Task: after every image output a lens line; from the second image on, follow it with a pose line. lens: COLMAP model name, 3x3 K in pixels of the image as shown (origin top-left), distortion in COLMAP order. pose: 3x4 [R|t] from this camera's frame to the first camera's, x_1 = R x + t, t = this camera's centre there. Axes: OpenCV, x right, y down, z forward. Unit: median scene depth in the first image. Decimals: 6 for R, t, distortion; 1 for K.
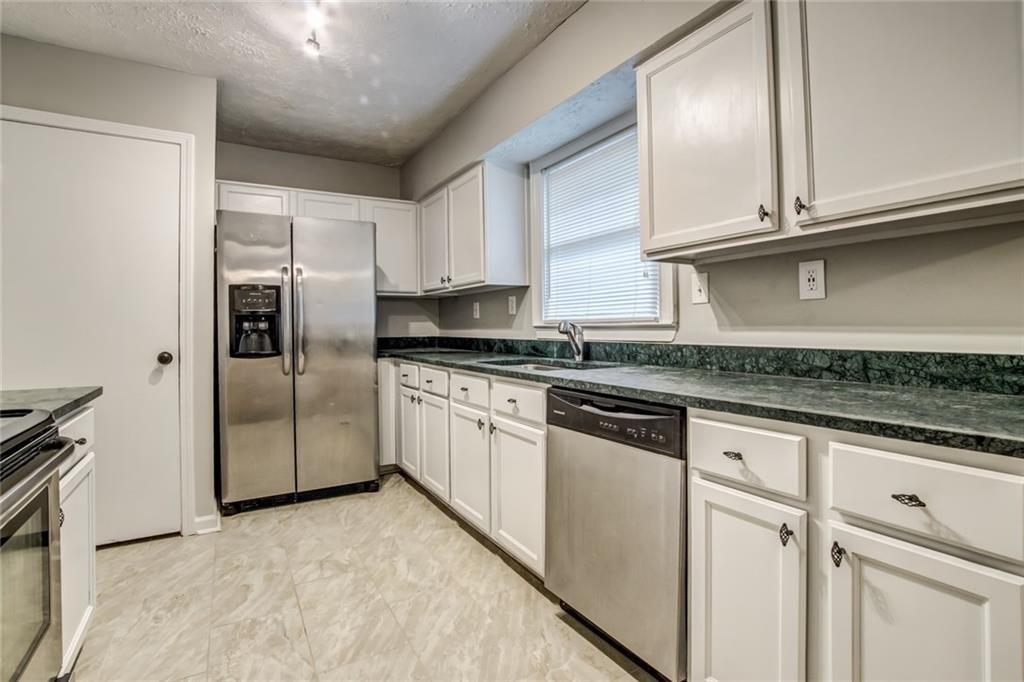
lens RADIAL K [[468.4, 0, 501.0], [0, 468.4, 320.7], [0, 0, 1]] dist [-0.026117, 0.000139]
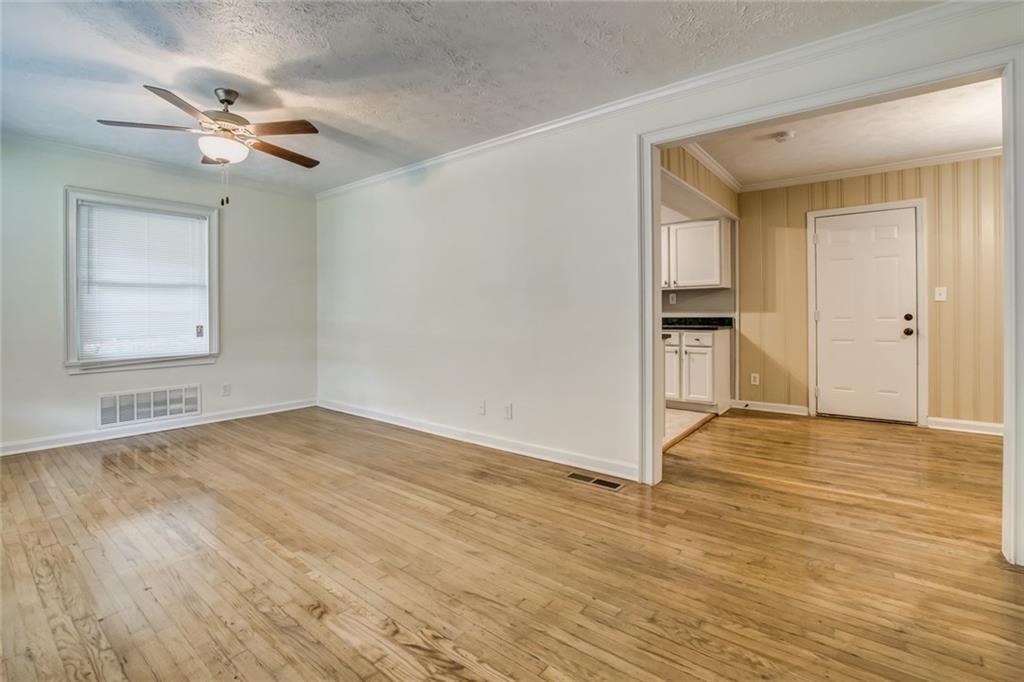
lens RADIAL K [[463.0, 0, 501.1], [0, 463.0, 313.1], [0, 0, 1]] dist [-0.034059, 0.000753]
pose [[0.940405, 0.006107, 0.340003, -1.032178], [-0.007941, 0.999960, 0.004002, 0.011365], [-0.339965, -0.006464, 0.940416, -1.098026]]
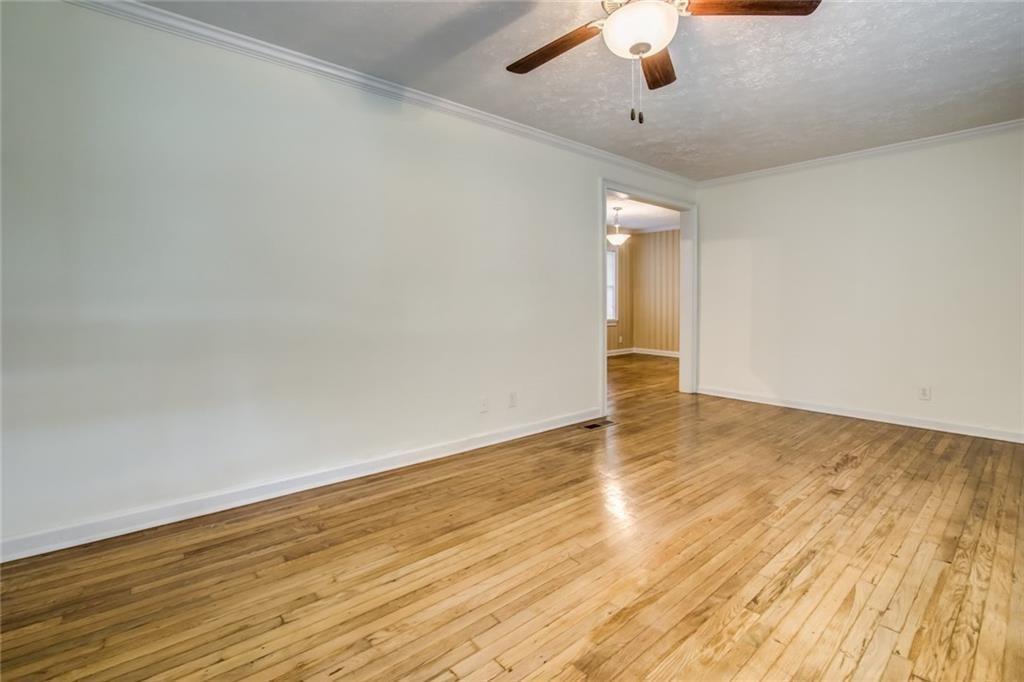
lens RADIAL K [[468.4, 0, 501.0], [0, 468.4, 320.7], [0, 0, 1]] dist [-0.026117, 0.000139]
pose [[-0.152775, -0.033201, 0.987703, -1.858453], [-0.008923, 0.999441, 0.032215, 0.027163], [-0.988221, -0.003892, -0.152986, 0.344787]]
